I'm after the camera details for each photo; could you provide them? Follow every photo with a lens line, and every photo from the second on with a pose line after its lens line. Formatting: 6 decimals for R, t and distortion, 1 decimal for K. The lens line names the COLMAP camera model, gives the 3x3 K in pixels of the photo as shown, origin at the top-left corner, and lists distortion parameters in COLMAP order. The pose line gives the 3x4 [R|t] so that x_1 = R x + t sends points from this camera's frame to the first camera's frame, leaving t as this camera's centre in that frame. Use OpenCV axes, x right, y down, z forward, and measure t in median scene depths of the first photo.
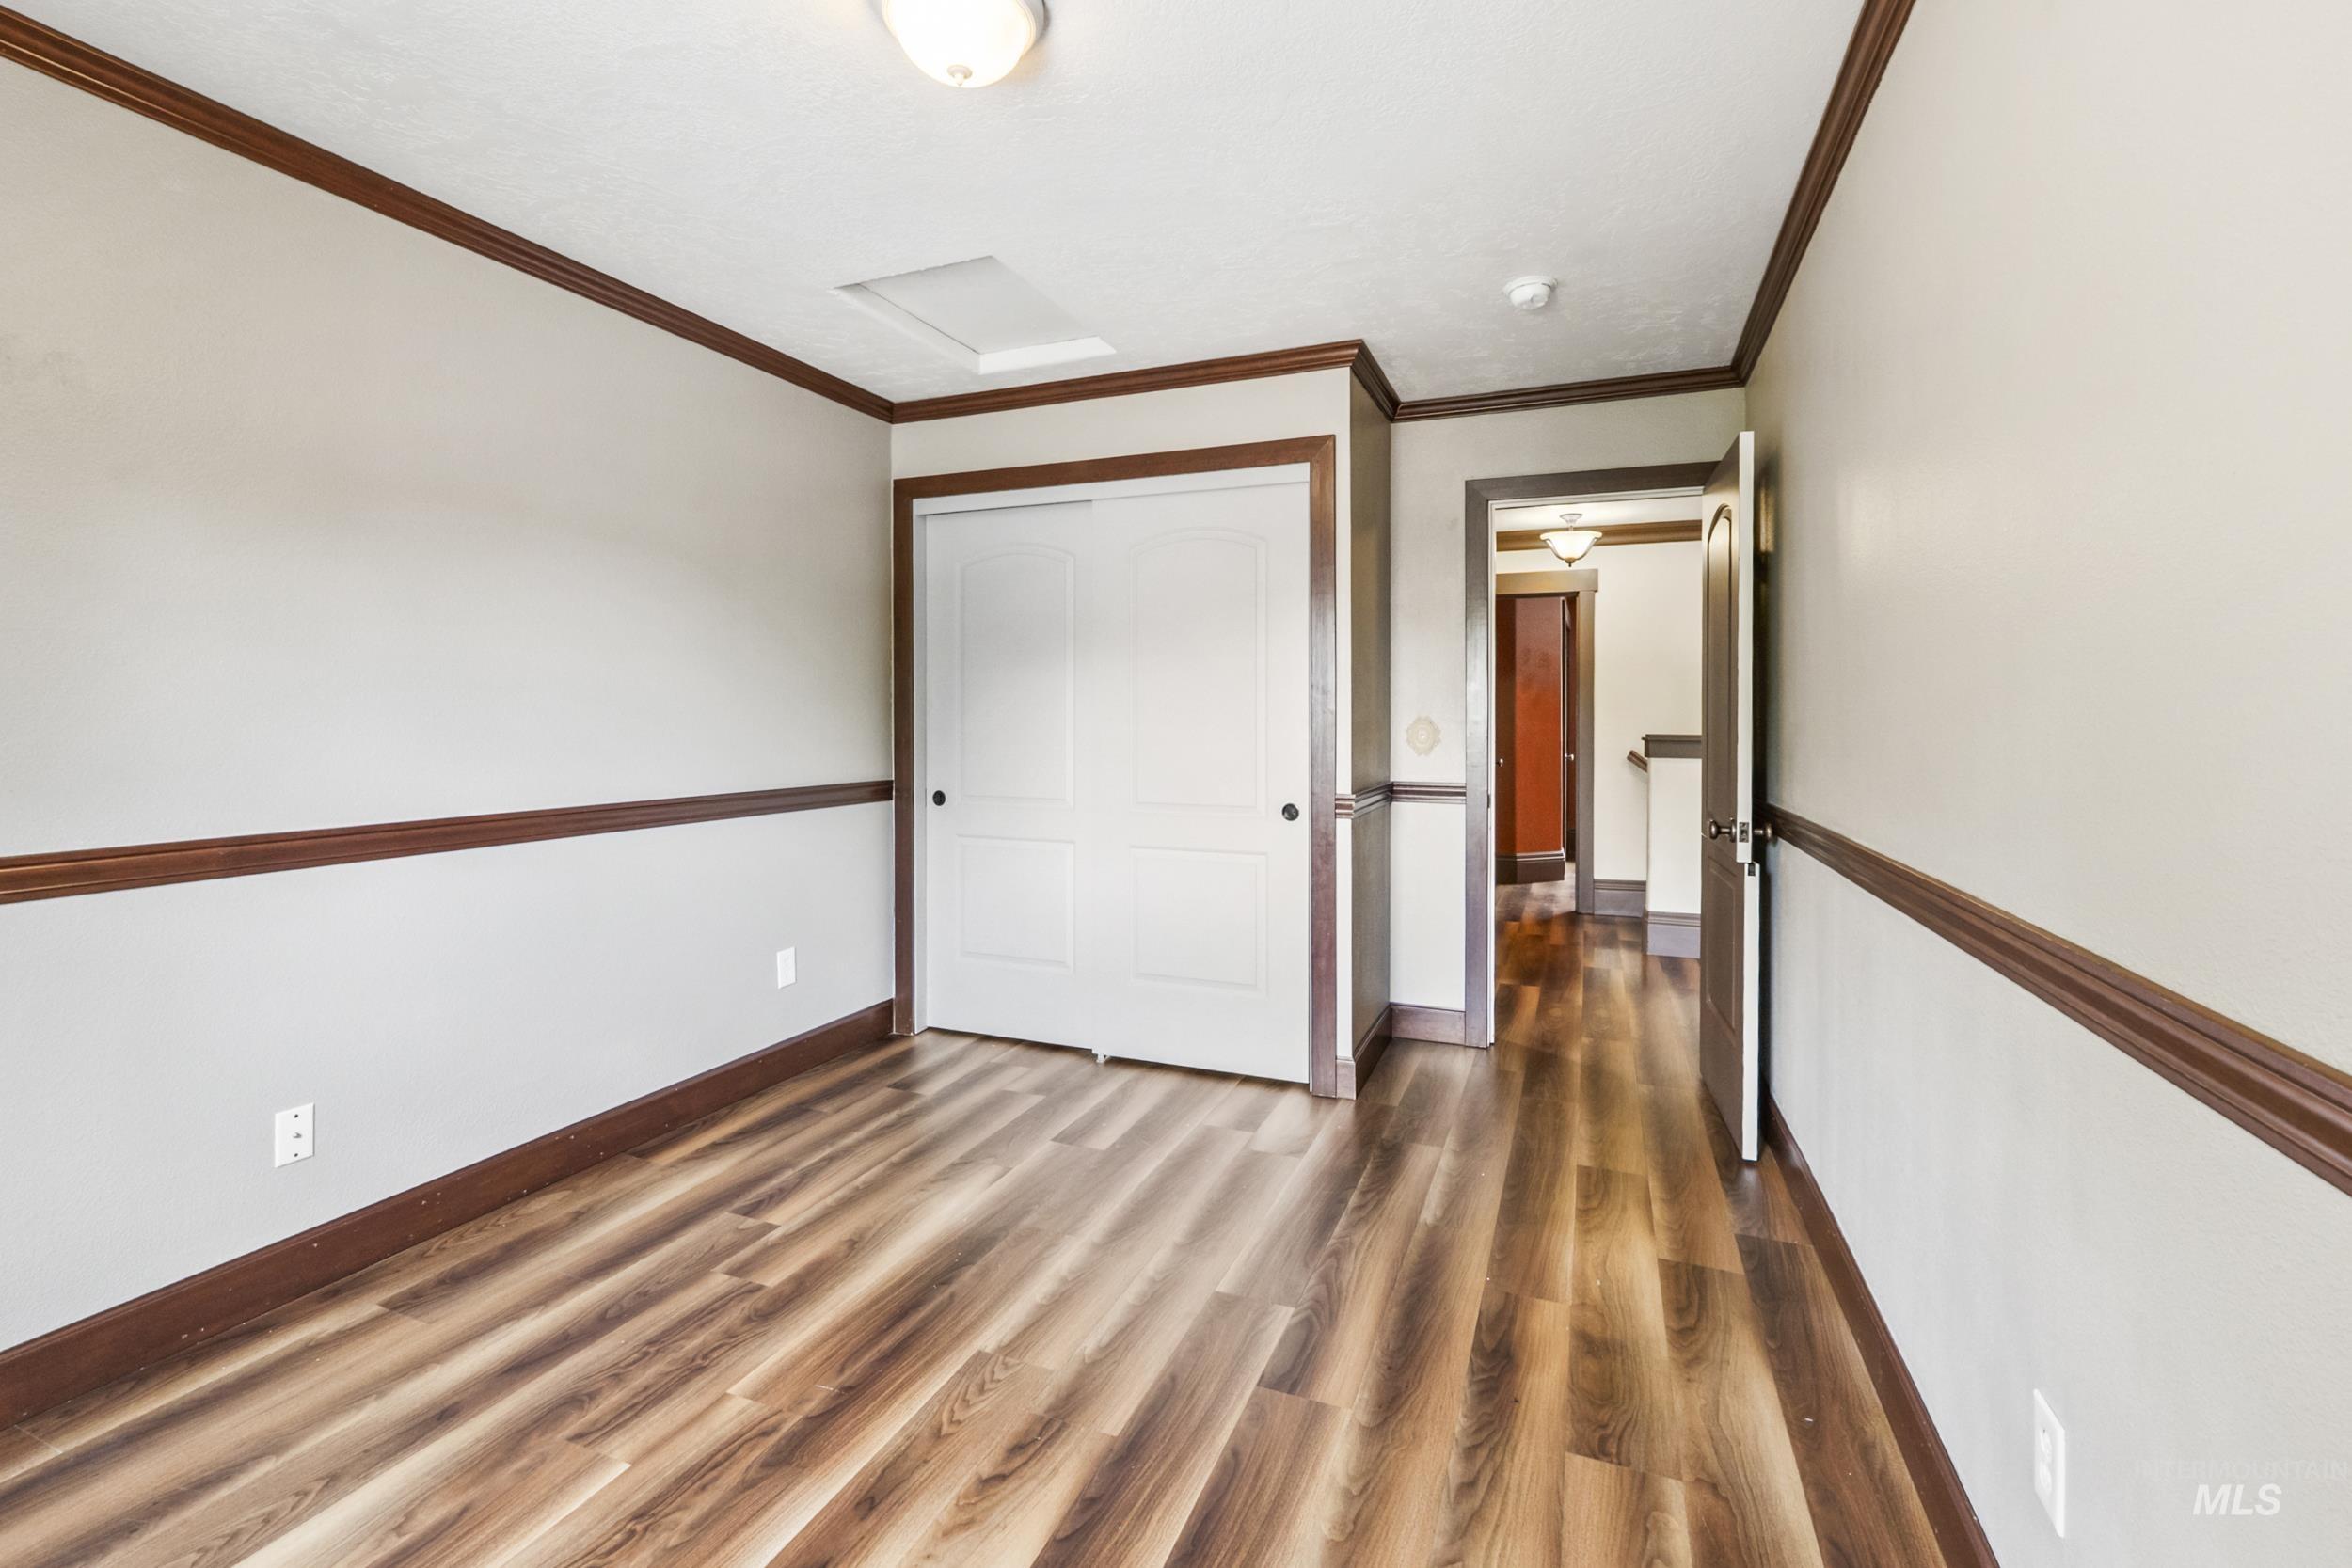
lens RADIAL K [[1036.7, 0, 1179.9], [0, 1036.7, 725.7], [0, 0, 1]] dist [-0.001289, -0.000278]
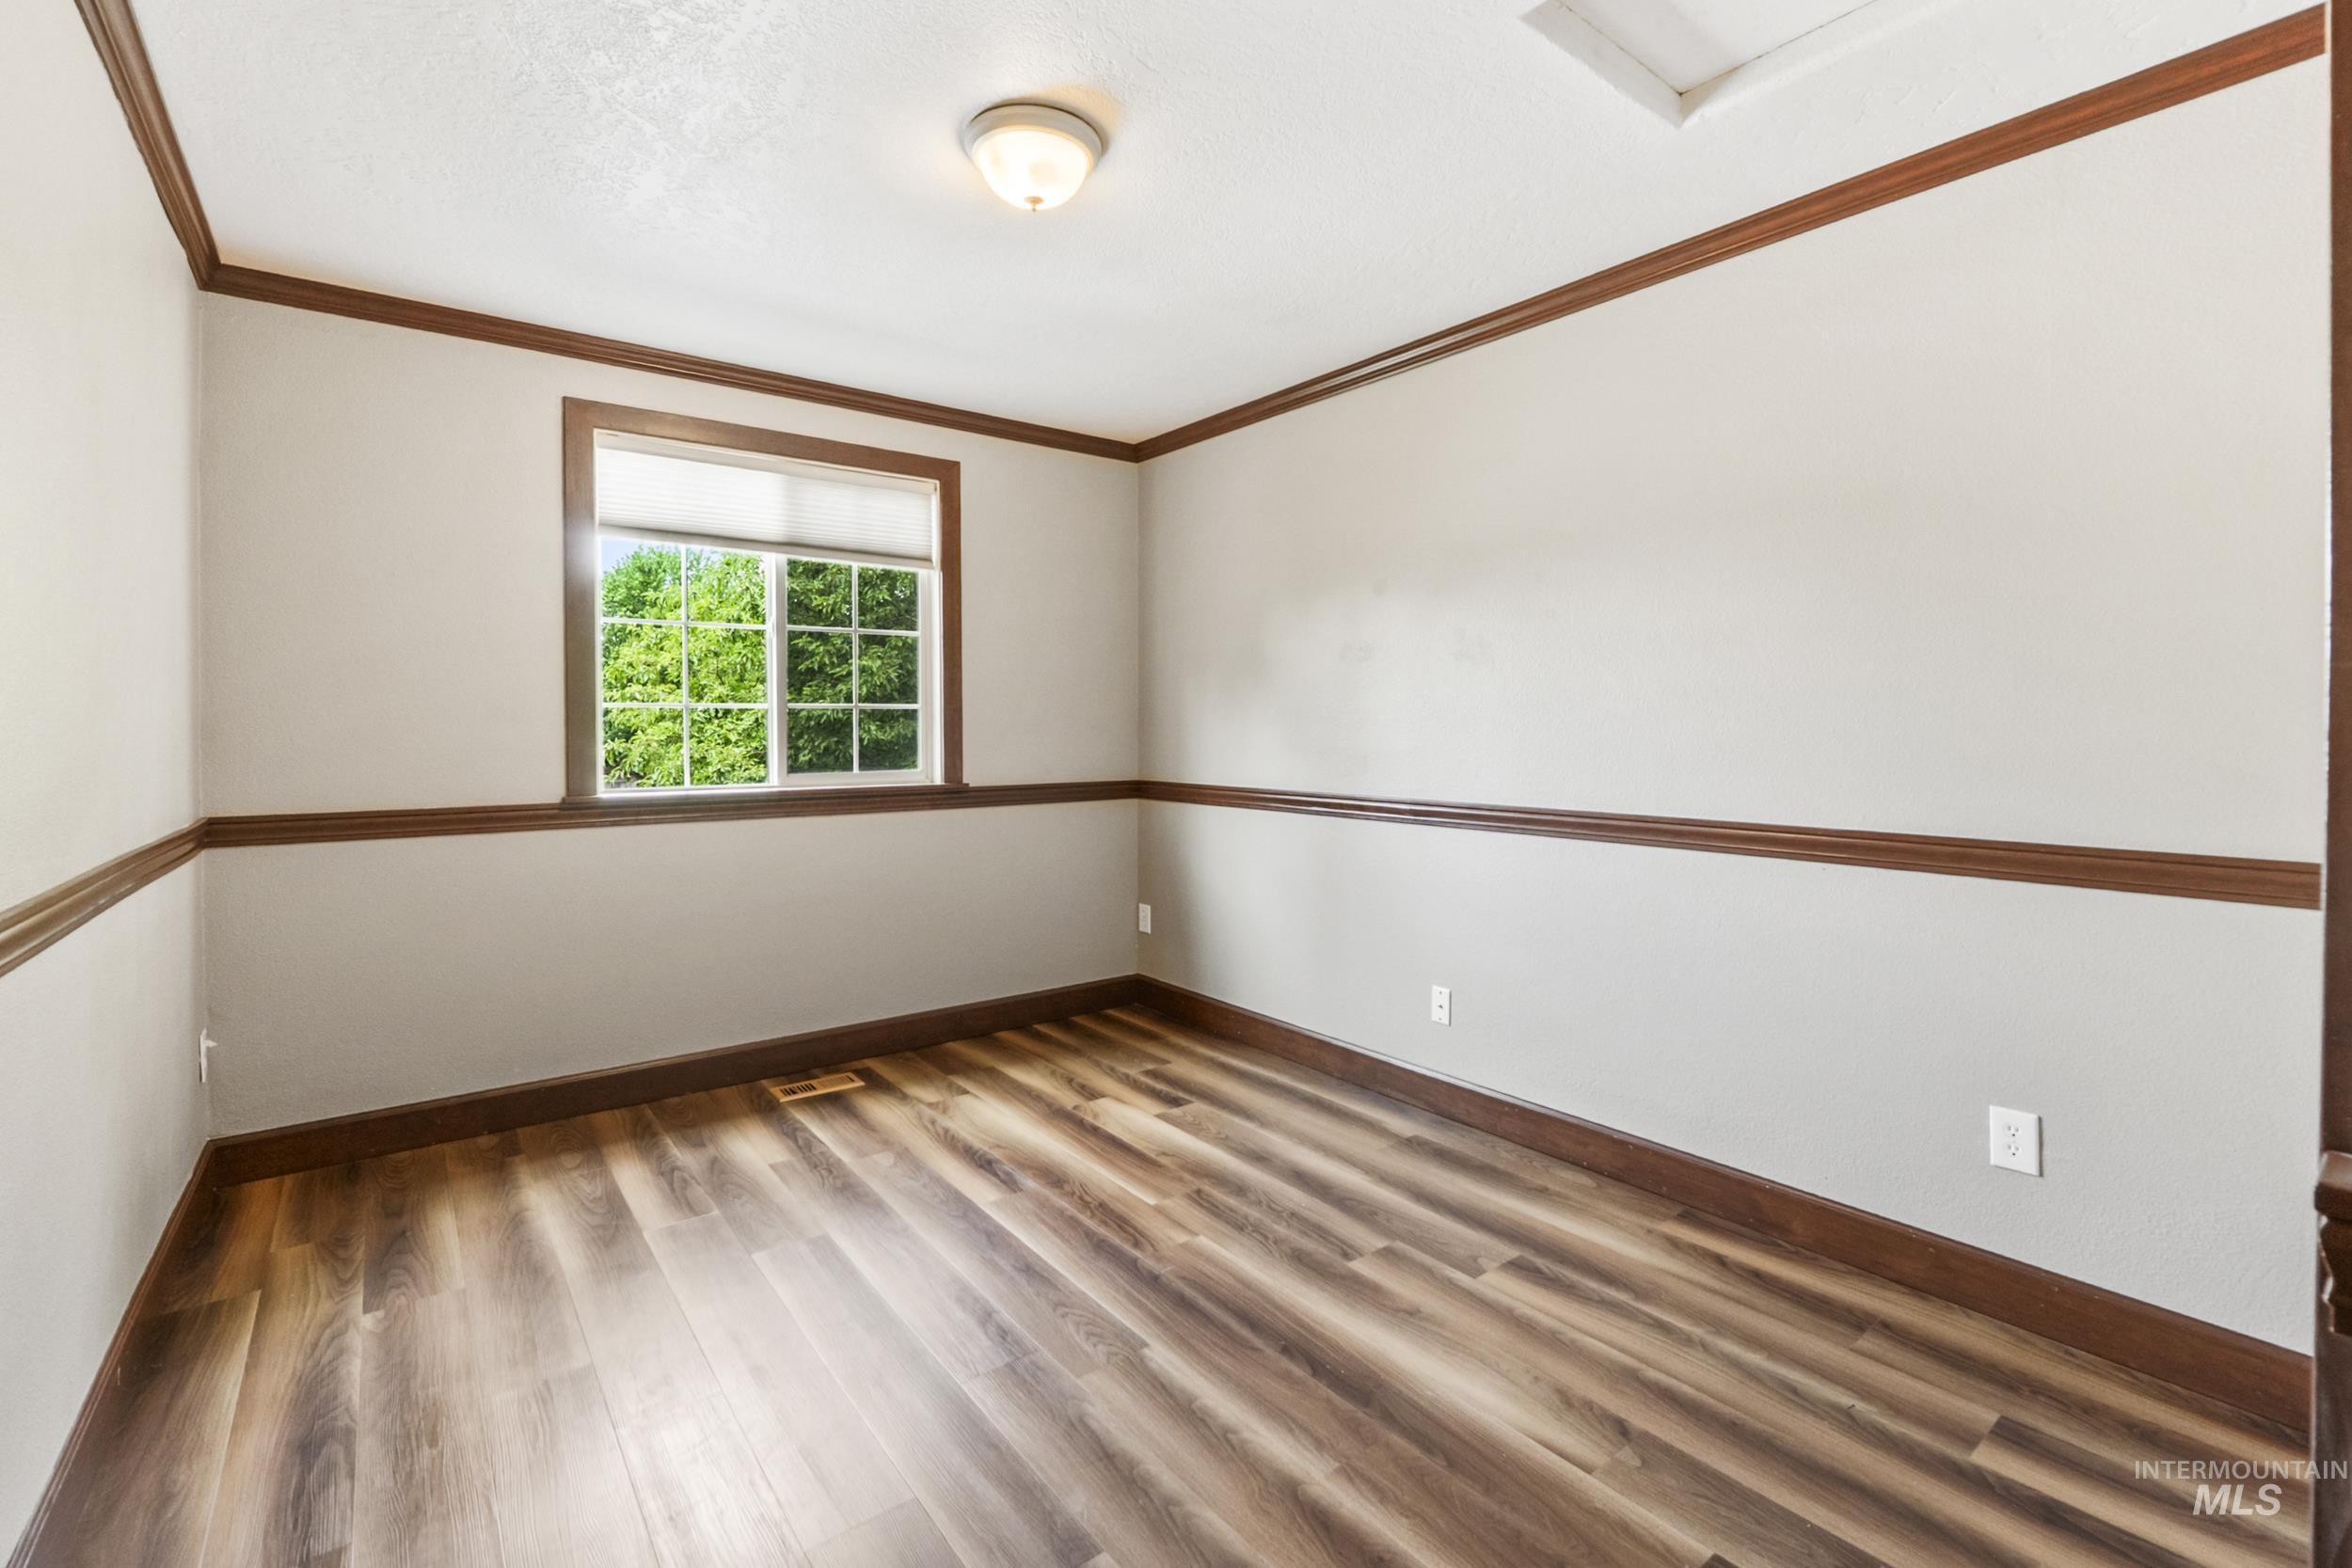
lens RADIAL K [[1036.7, 0, 1179.9], [0, 1036.7, 725.7], [0, 0, 1]] dist [-0.001289, -0.000278]
pose [[-0.514133, 0.004231, -0.857700, 0.610677], [0.002210, 0.999991, 0.003608, -0.017334], [0.857708, -0.000040, -0.514138, 1.409322]]
